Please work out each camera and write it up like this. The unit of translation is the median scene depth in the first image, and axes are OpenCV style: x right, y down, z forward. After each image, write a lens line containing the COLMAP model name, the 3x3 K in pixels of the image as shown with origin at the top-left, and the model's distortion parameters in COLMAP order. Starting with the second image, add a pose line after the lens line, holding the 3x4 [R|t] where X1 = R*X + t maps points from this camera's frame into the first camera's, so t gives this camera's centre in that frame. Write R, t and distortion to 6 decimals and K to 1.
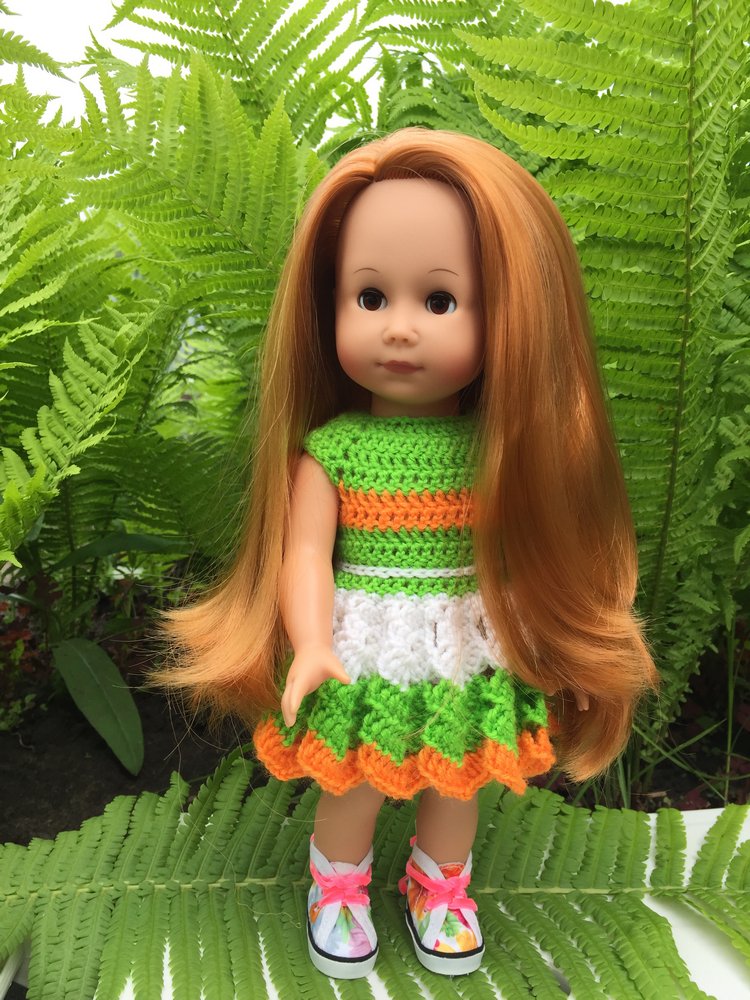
lens RADIAL K [[864.3, 0, 374.7], [0, 864.3, 532.3], [0, 0, 1]] dist [0.041698, -0.048859]
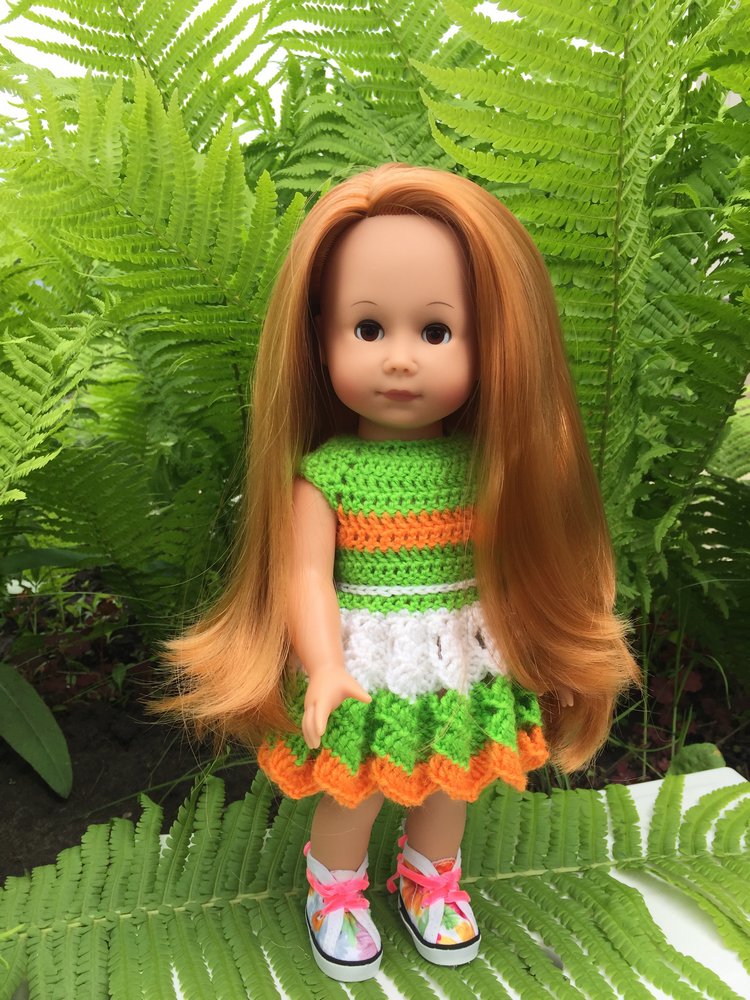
lens RADIAL K [[864.3, 0, 374.7], [0, 864.3, 532.3], [0, 0, 1]] dist [0.041698, -0.048859]
pose [[0.987865, -0.049854, 0.147093, -0.122752], [0.047675, 0.998695, 0.018303, -0.035573], [-0.147814, -0.011068, 0.988953, -0.021131]]
